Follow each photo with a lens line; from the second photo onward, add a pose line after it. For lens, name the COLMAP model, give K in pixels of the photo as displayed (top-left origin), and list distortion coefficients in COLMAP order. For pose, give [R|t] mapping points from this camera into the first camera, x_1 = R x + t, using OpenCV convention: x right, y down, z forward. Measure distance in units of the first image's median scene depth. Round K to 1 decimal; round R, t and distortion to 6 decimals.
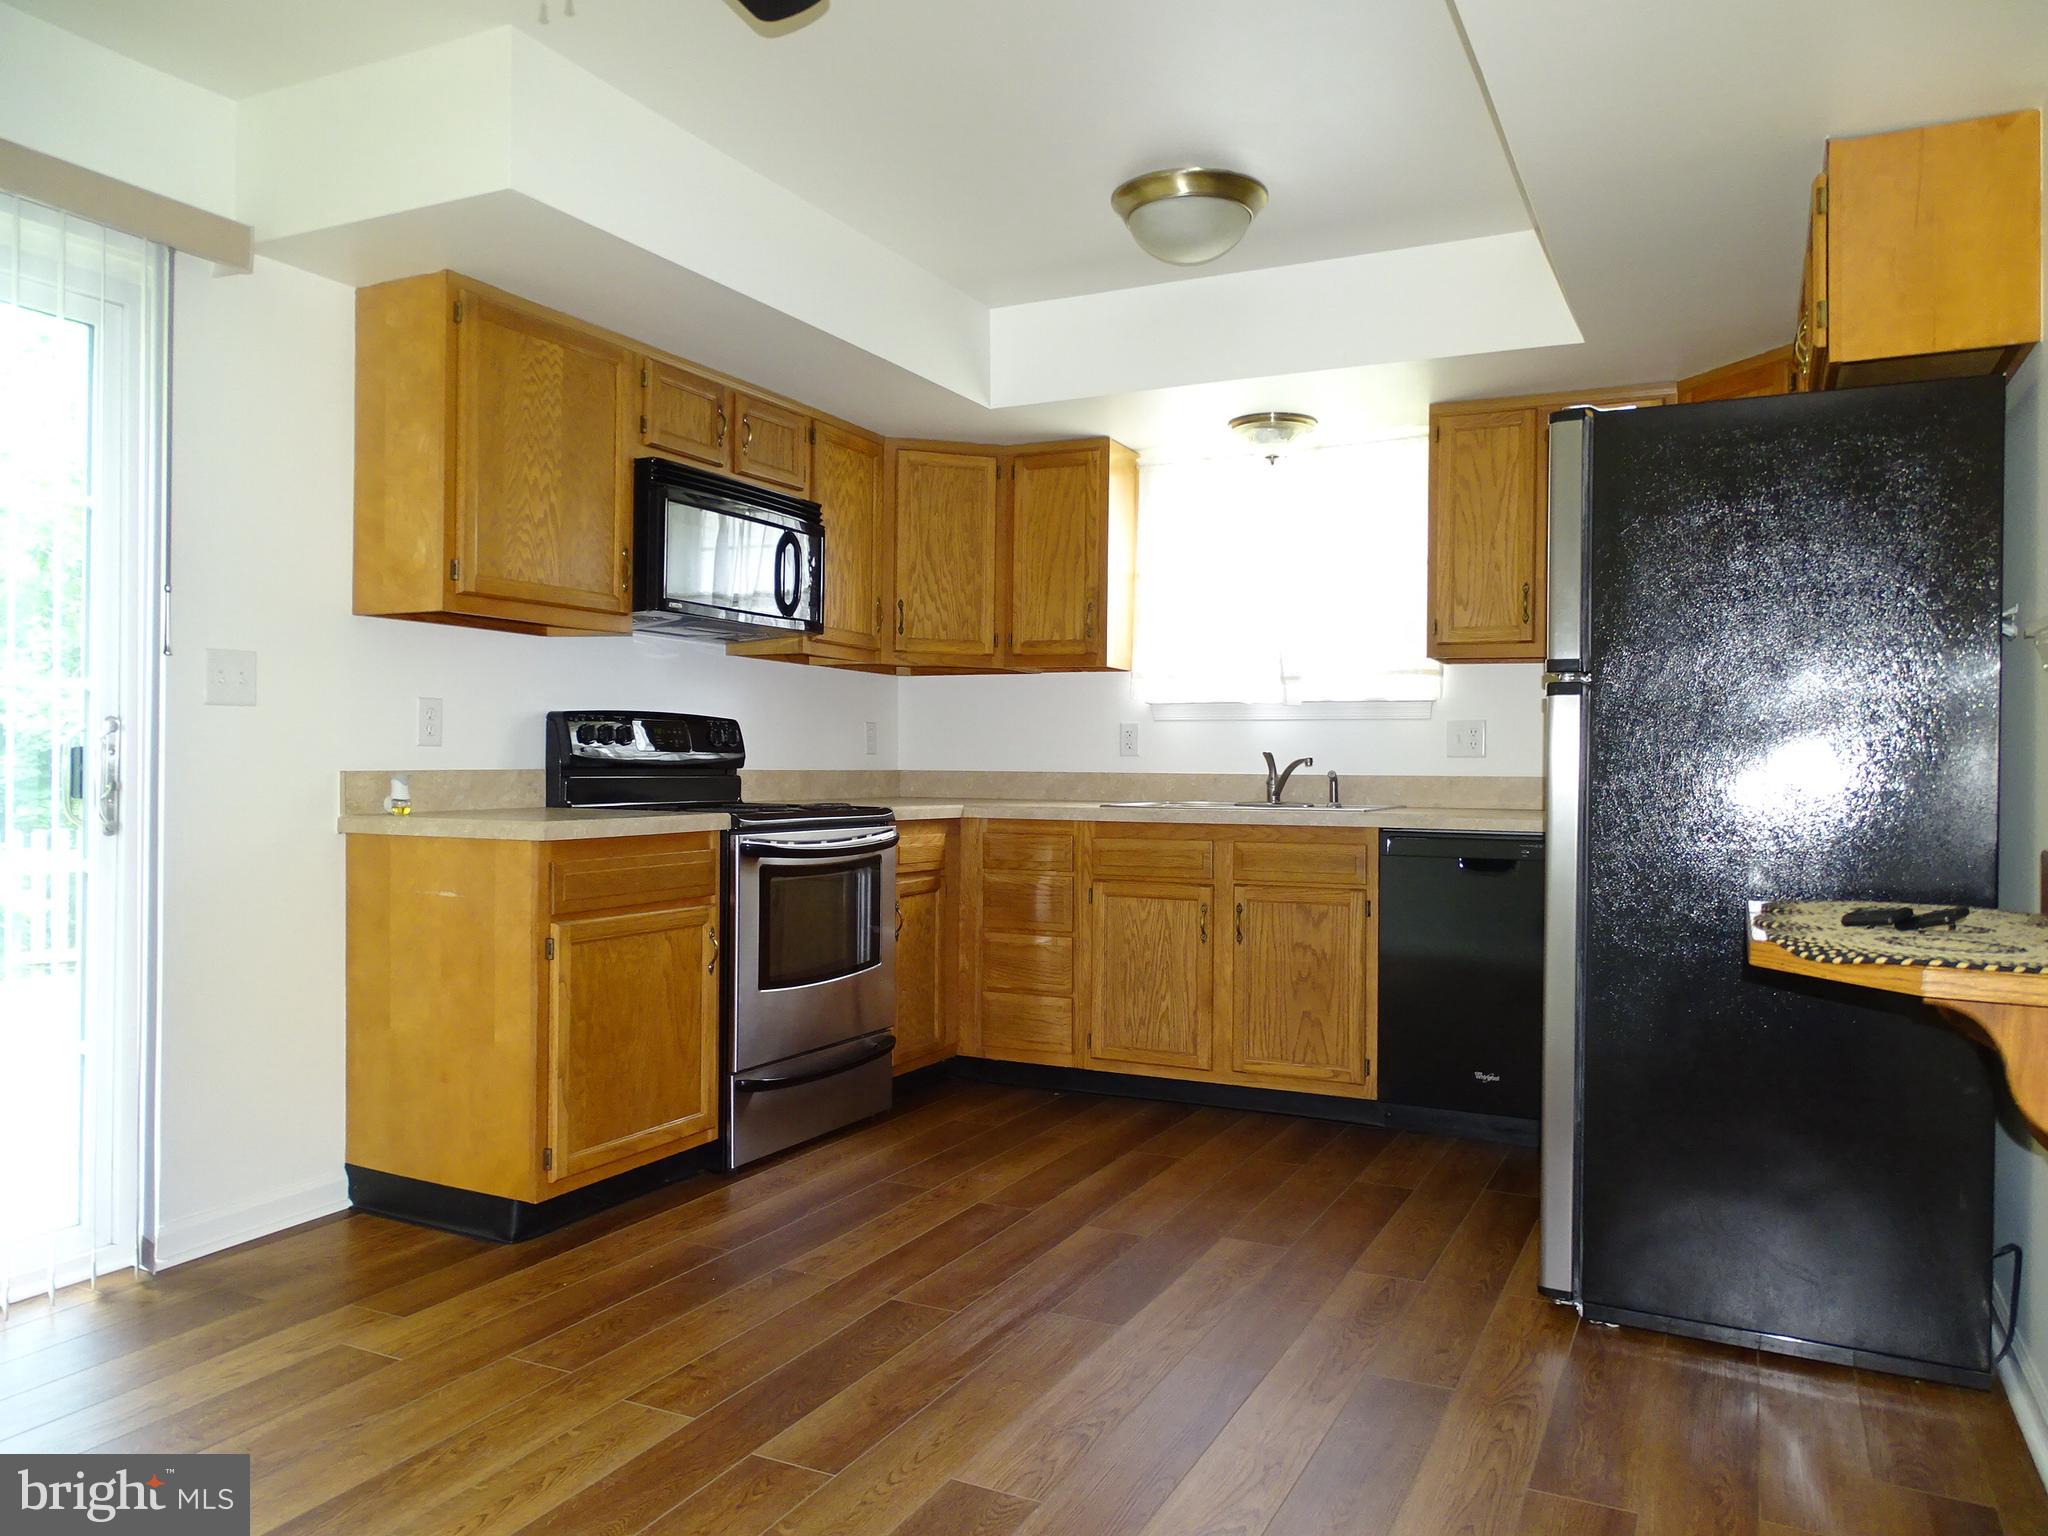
lens RADIAL K [[1450.3, 0, 1018.5], [0, 1450.3, 760.9], [0, 0, 1]] dist [-0.002603, 0.007149]
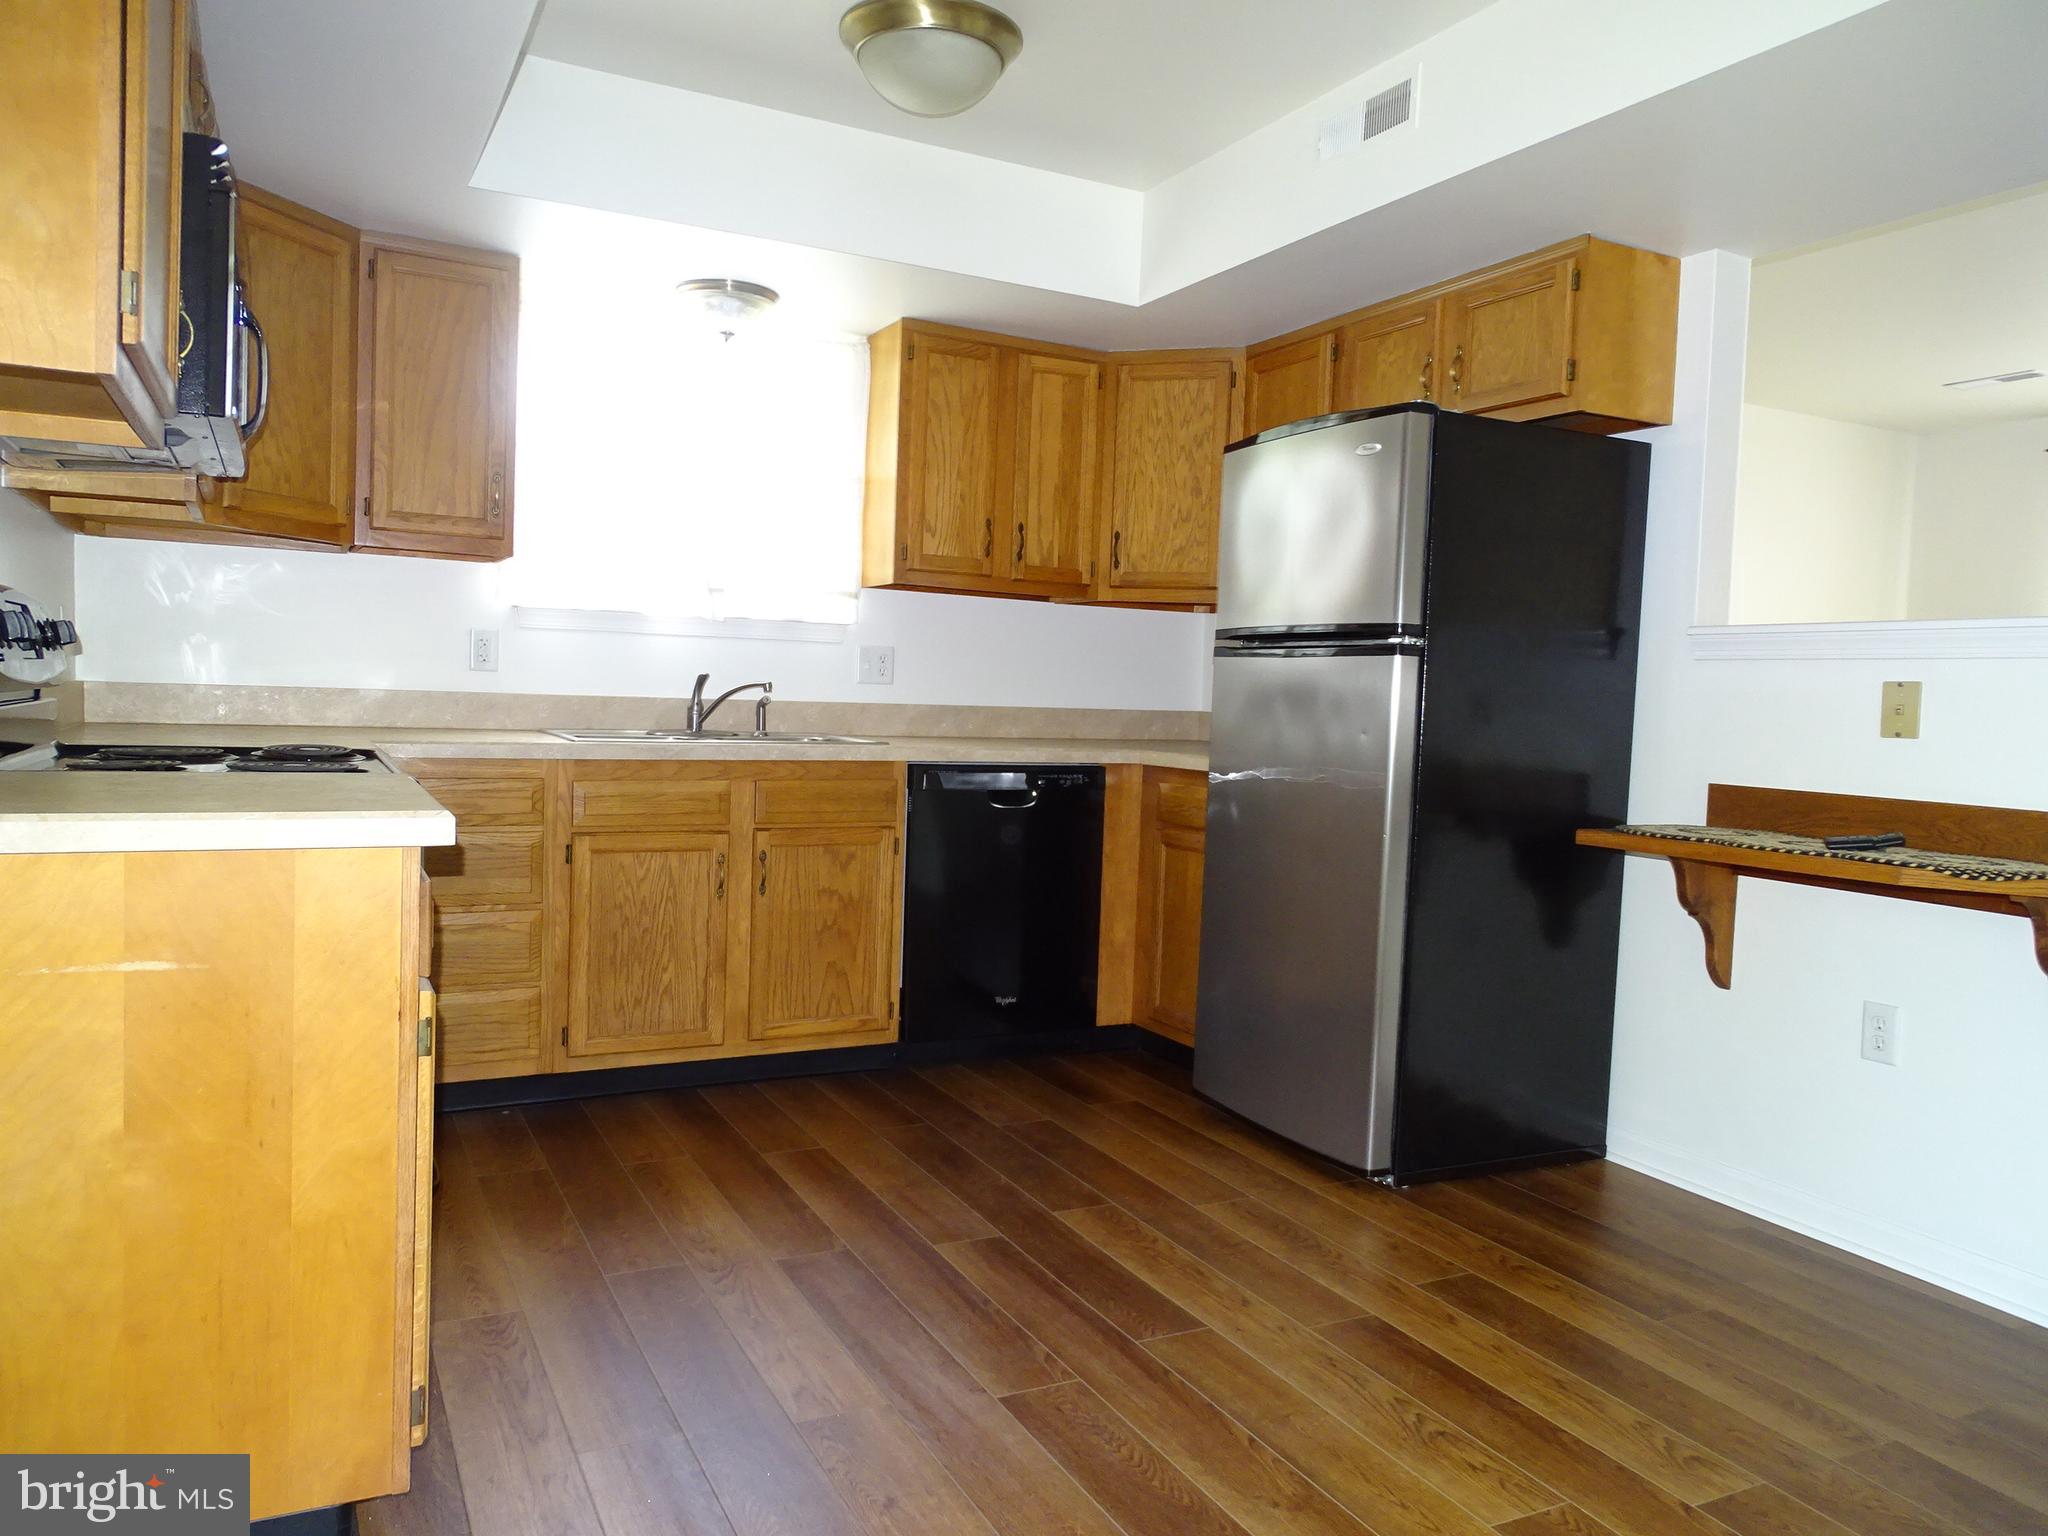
lens RADIAL K [[1450.3, 0, 1017.6], [0, 1450.3, 775.4], [0, 0, 1]] dist [-0.002603, 0.007149]
pose [[0.601462, -0.035374, 0.798118, -0.449176], [-0.032236, 0.997131, 0.068488, -0.012077], [-0.798251, -0.066921, 0.598596, 0.350734]]
